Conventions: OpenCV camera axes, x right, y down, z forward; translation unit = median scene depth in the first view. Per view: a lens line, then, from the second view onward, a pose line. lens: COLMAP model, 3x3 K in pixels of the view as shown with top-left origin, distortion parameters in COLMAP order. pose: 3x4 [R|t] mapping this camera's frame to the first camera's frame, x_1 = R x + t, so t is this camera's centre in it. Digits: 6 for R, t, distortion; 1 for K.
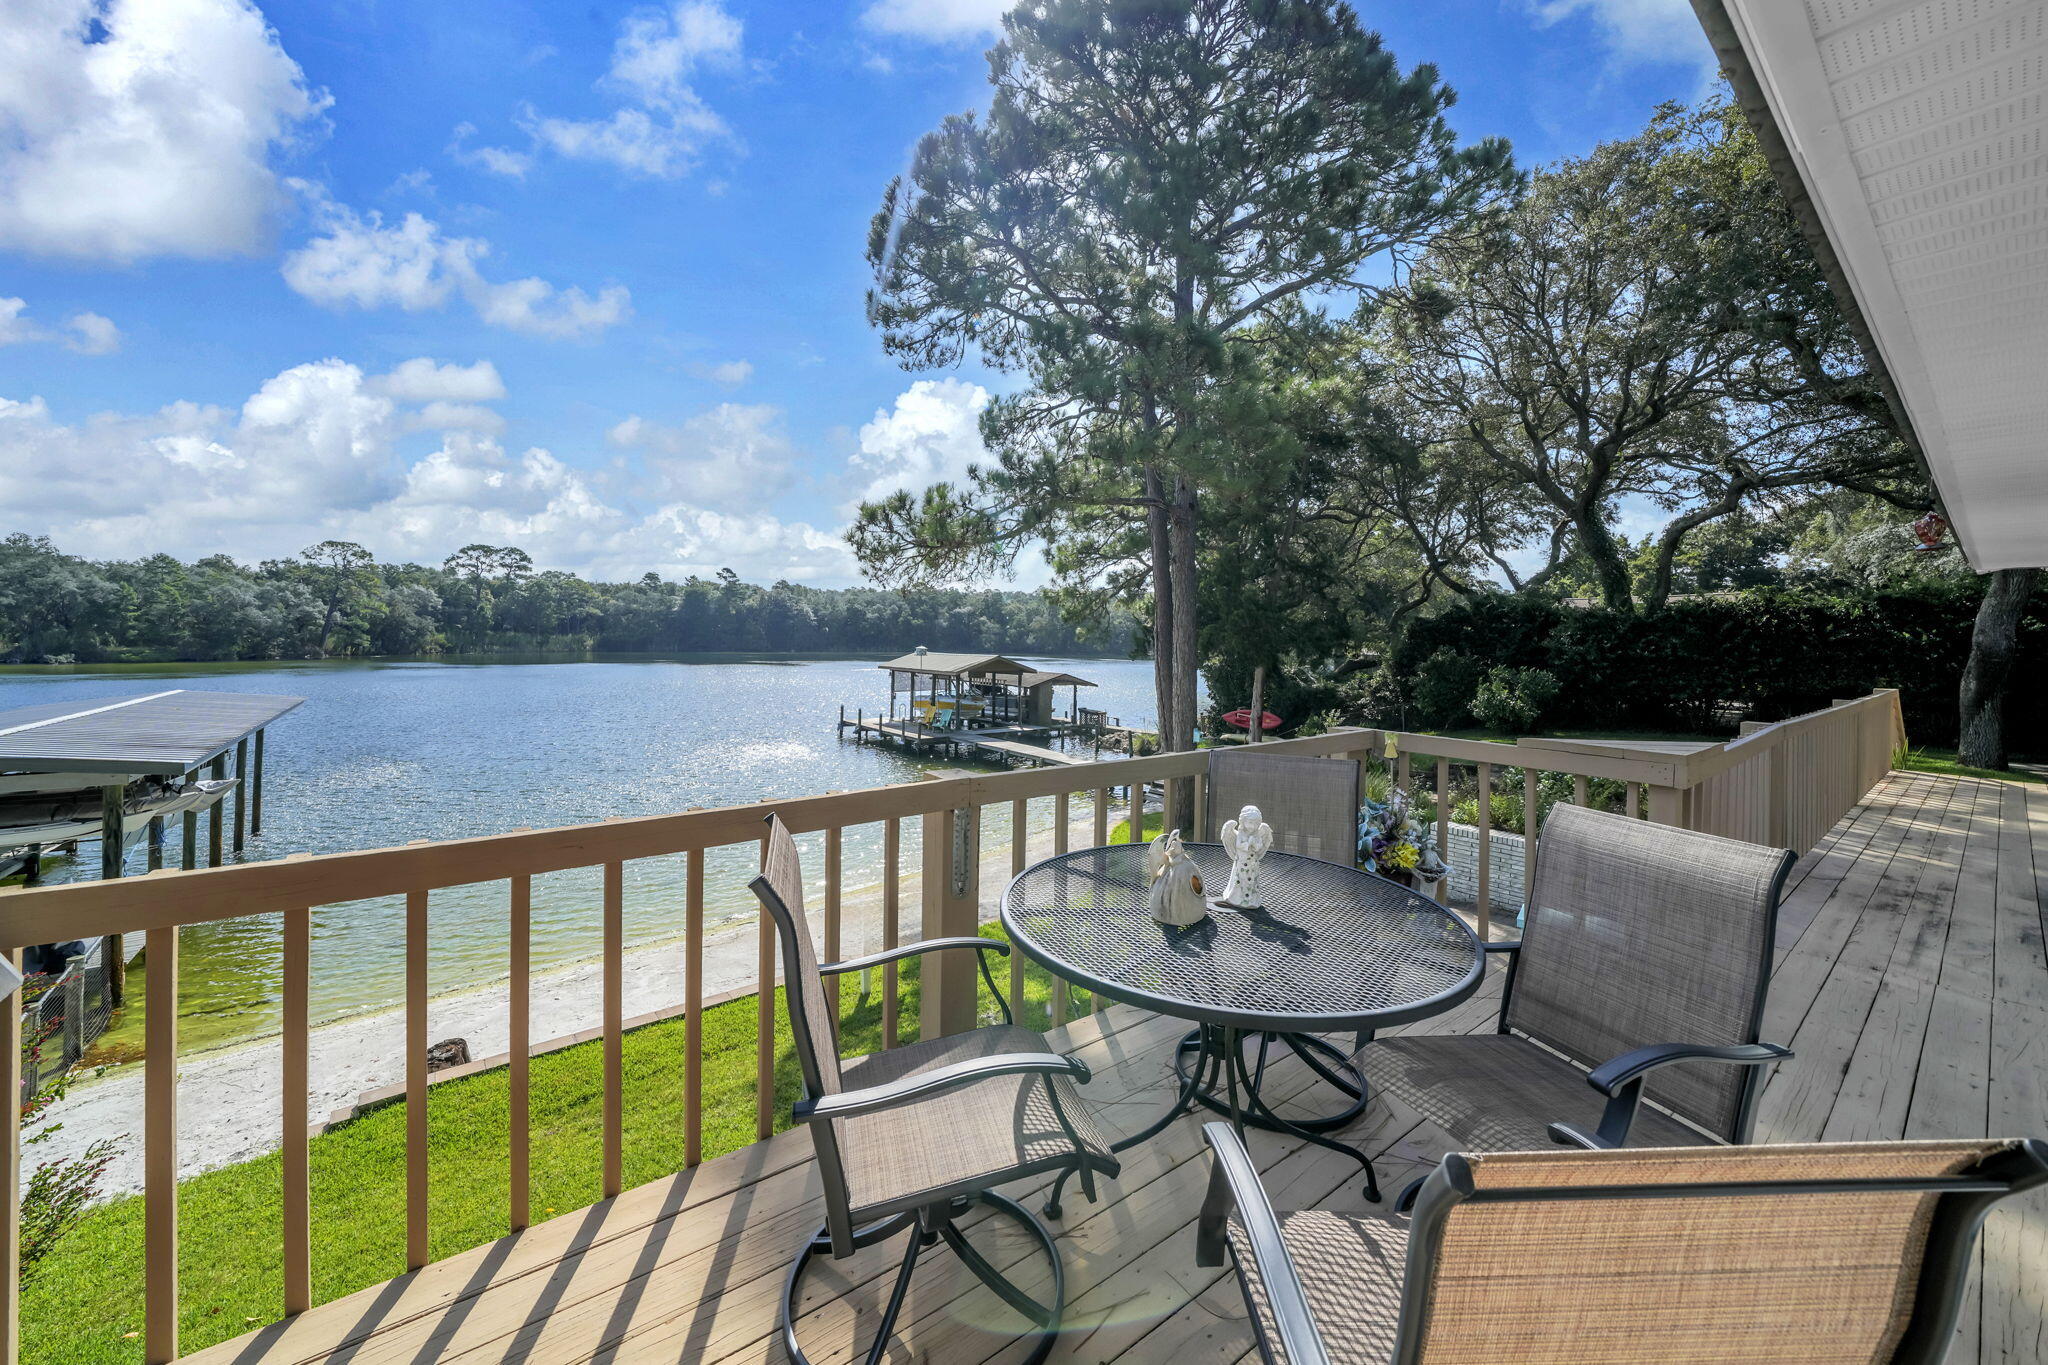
lens RADIAL K [[767.7, 0, 1026.0], [0, 767.7, 622.7], [0, 0, 1]] dist [-0.011368, 0.000926]
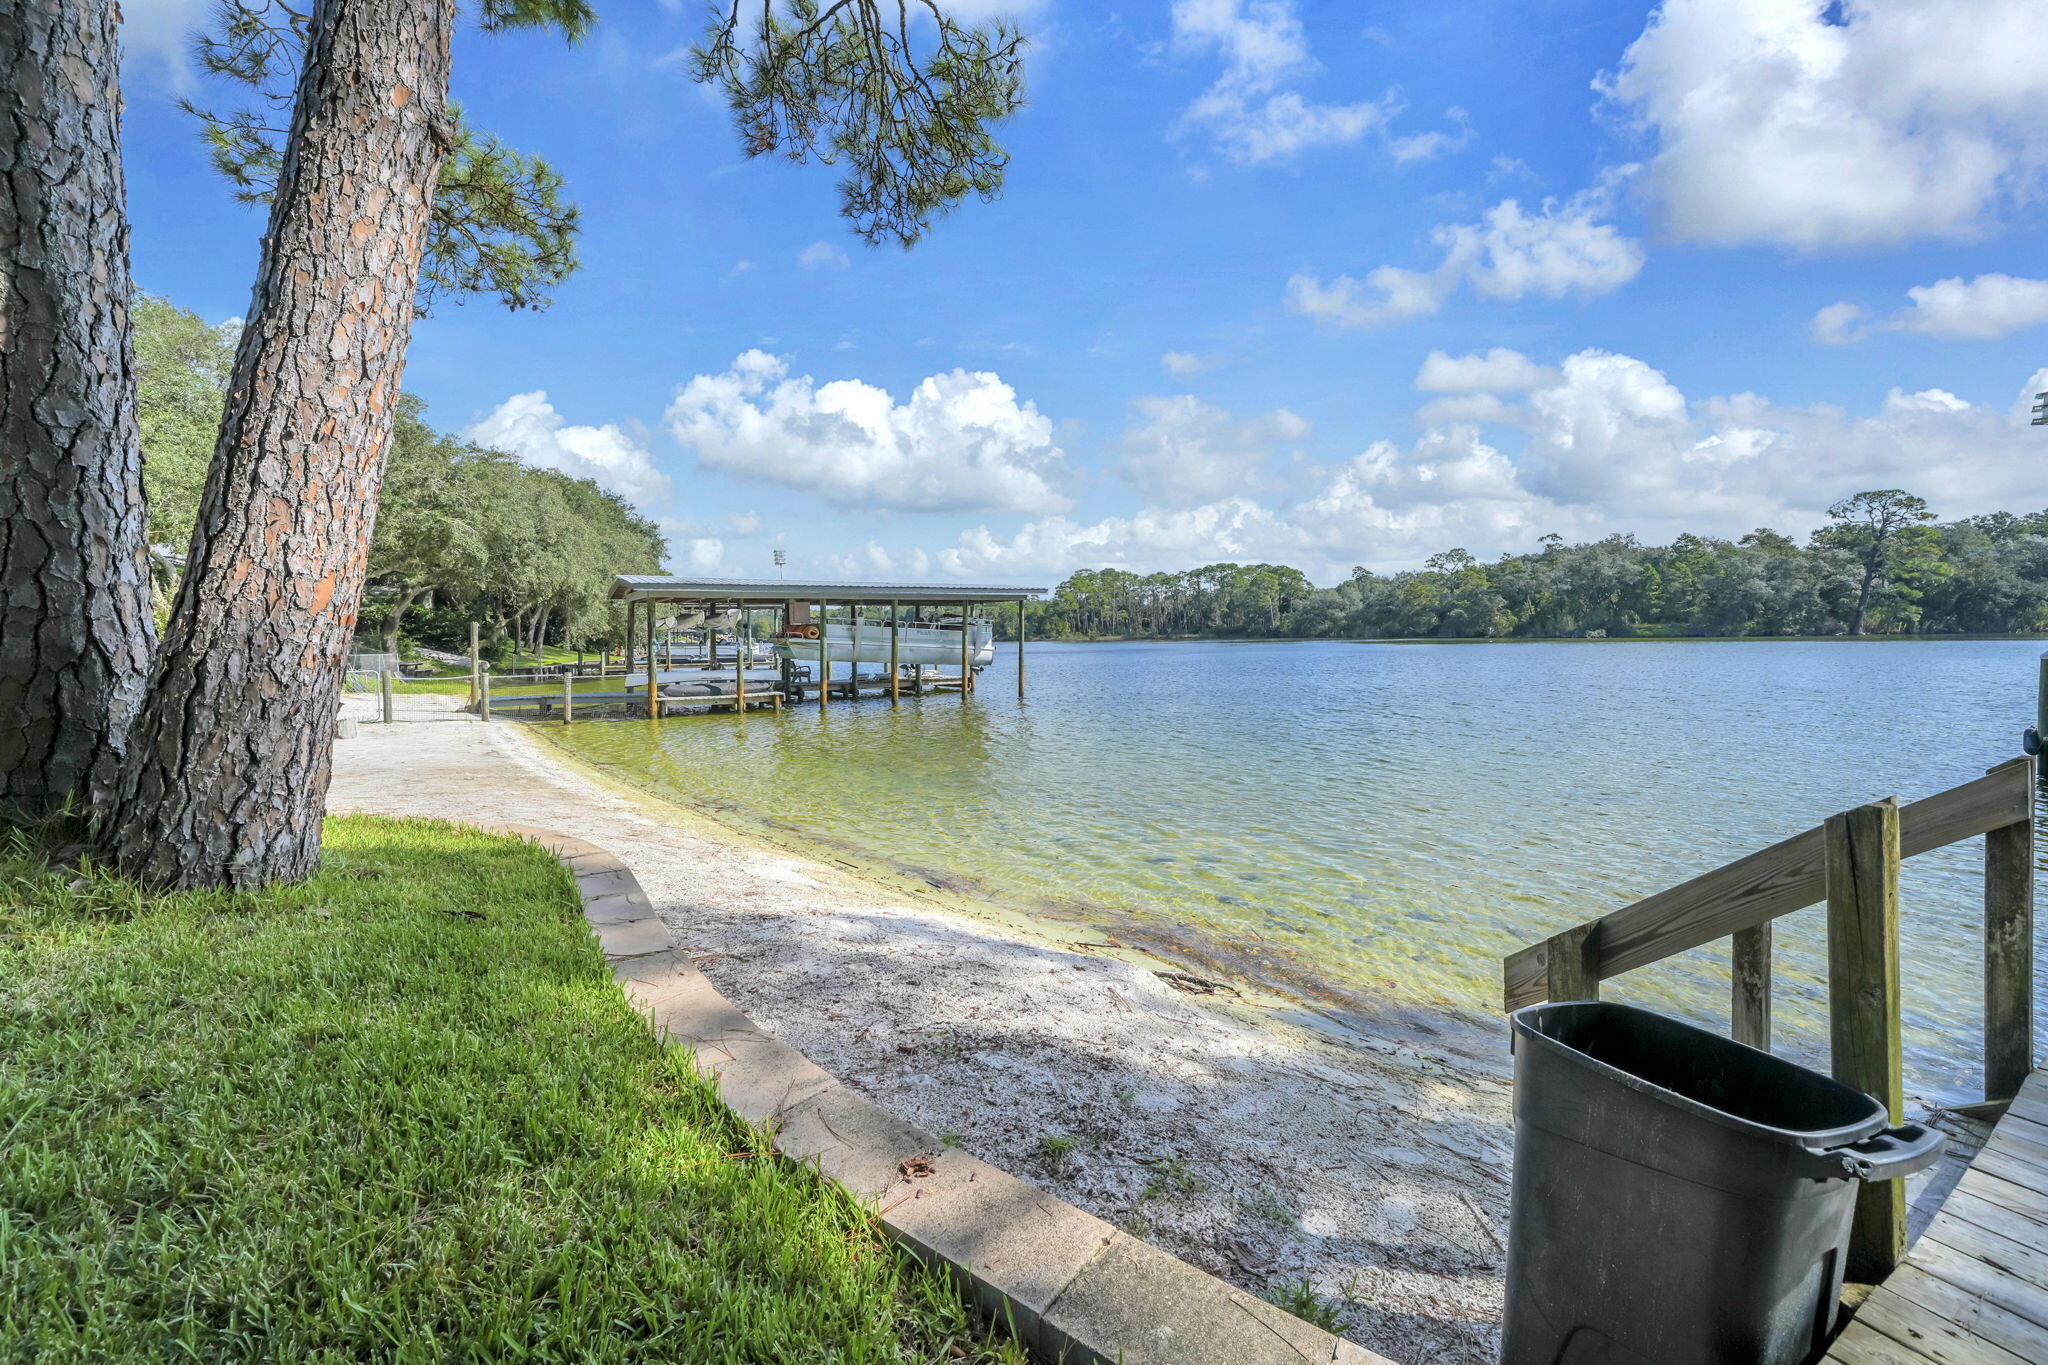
lens RADIAL K [[830.8, 0, 1010.1], [0, 830.8, 658.2], [0, 0, 1]] dist [0.002204, 0.001941]
pose [[-0.074502, 0.019107, -0.997038, 0.046057], [0.033060, 0.999314, 0.016681, 0.022578], [0.996673, -0.031720, -0.075082, 0.131392]]
